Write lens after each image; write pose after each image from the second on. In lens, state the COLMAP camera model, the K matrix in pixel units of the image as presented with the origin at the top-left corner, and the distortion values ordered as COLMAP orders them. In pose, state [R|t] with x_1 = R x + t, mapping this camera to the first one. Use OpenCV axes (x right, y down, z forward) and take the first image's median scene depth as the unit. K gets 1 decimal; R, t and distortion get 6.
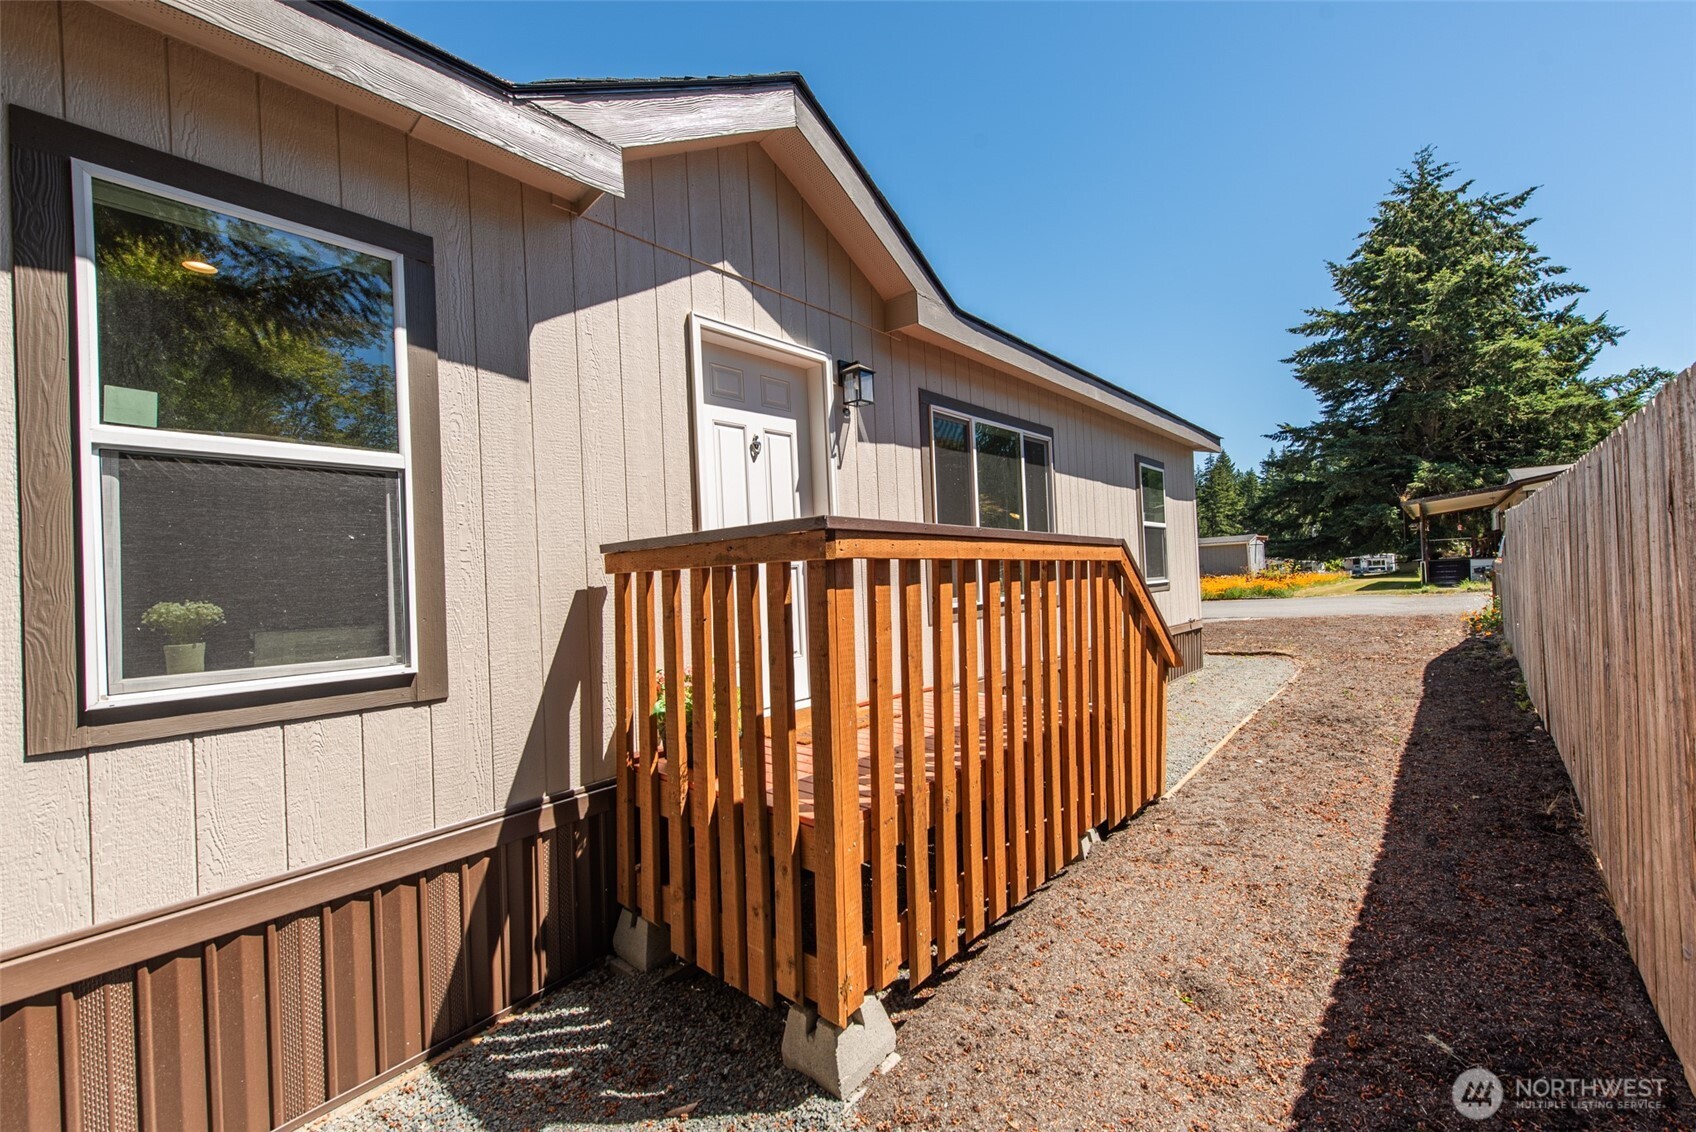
lens RADIAL K [[666.7, 0, 851.6], [0, 666.7, 571.5], [0, 0, 1]] dist [0.014085, -0.004216]
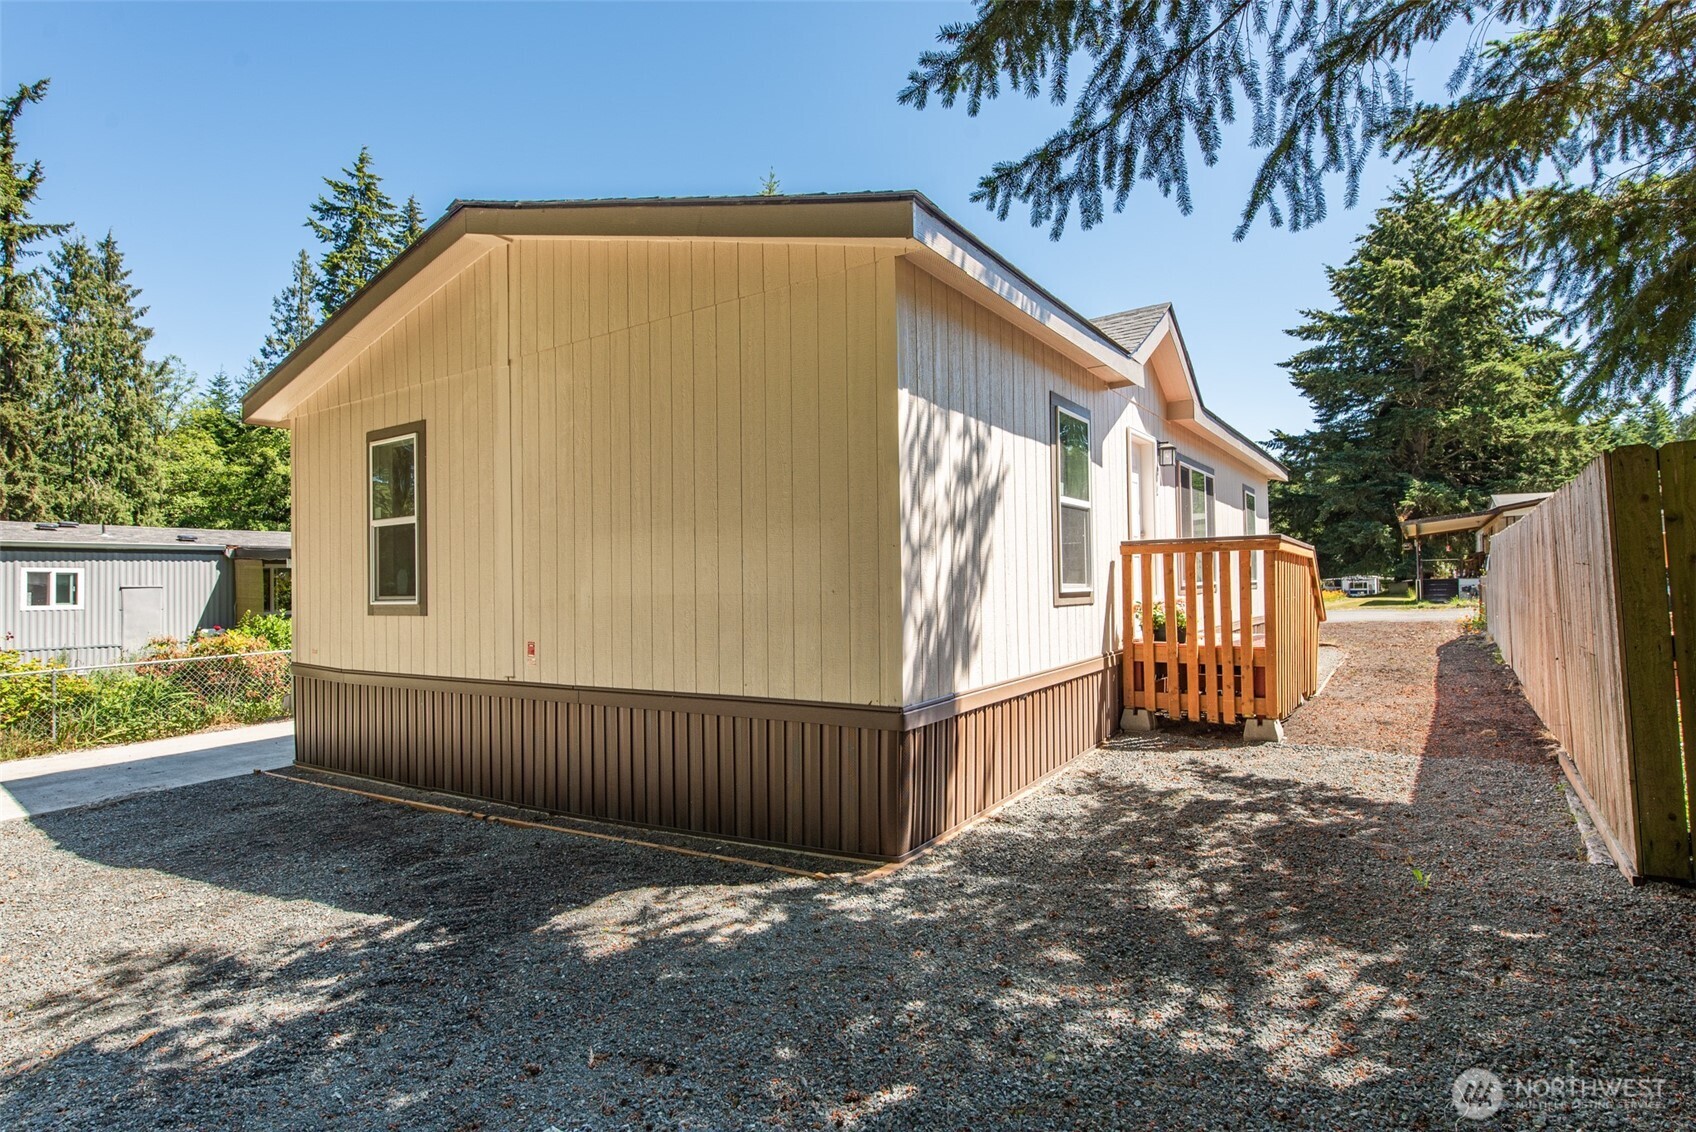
lens RADIAL K [[849.0, 0, 856.6], [0, 849.0, 569.3], [0, 0, 1]] dist [0.015839, -0.007049]
pose [[0.990358, 0.029998, 0.135246, -0.111350], [-0.028119, 0.999480, -0.015776, 0.008364], [-0.135649, 0.011821, 0.990686, -0.113011]]
